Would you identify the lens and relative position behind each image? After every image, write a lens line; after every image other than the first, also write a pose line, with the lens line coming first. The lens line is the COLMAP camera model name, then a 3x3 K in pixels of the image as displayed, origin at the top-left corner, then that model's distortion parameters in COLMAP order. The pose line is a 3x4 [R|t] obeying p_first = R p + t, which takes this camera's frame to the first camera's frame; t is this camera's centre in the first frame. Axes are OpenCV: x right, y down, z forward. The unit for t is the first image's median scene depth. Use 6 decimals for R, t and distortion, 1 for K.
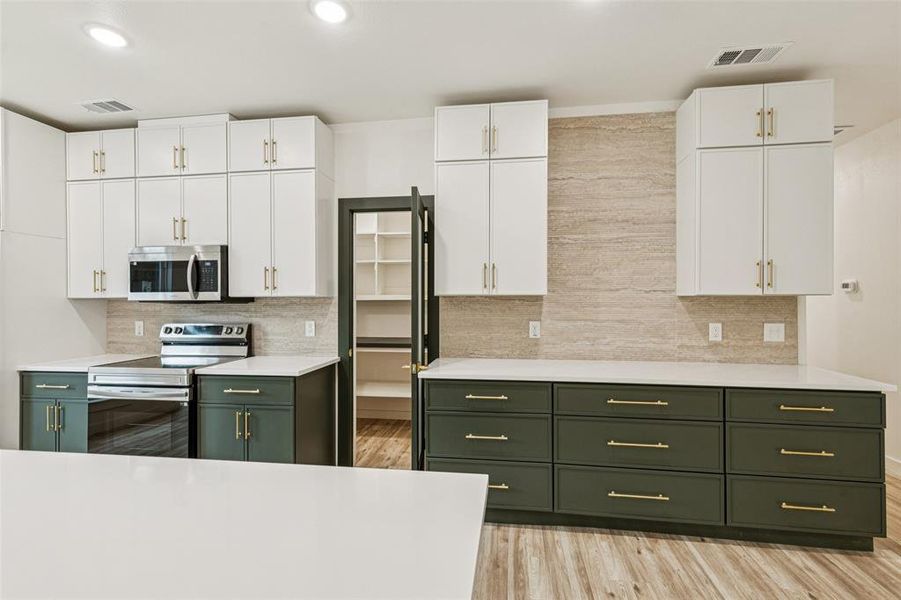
lens RADIAL K [[407.3, 0, 454.4], [0, 407.3, 296.1], [0, 0, 1]] dist [0.009850, -0.001695]
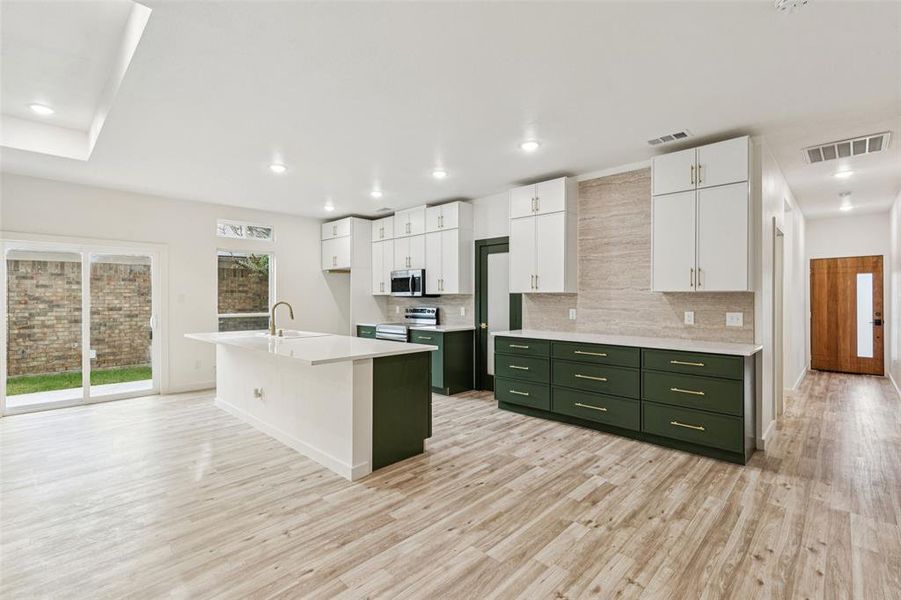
lens RADIAL K [[407.3, 0, 455.1], [0, 407.3, 297.1], [0, 0, 1]] dist [0.009850, -0.001695]
pose [[0.815028, 0.000822, -0.579421, 0.771741], [0.002394, 0.999986, 0.004787, 0.007015], [0.579417, -0.005289, 0.815014, -0.593308]]
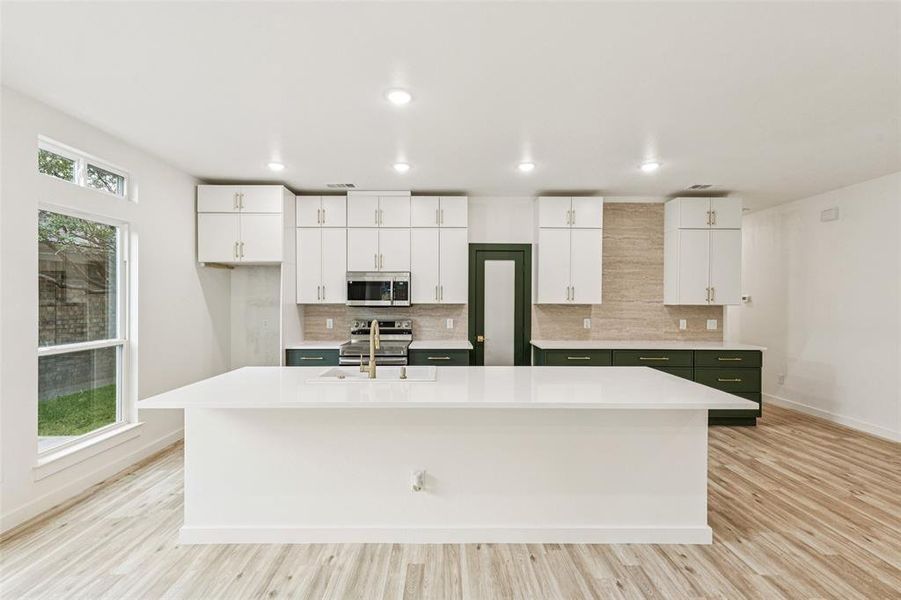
lens RADIAL K [[407.3, 0, 447.3], [0, 407.3, 300.9], [0, 0, 1]] dist [0.009850, -0.001695]
pose [[0.989569, 0.006682, 0.143905, -0.664860], [-0.008066, 0.999927, 0.009035, -0.025997], [-0.143834, -0.010102, 0.989550, -0.656062]]
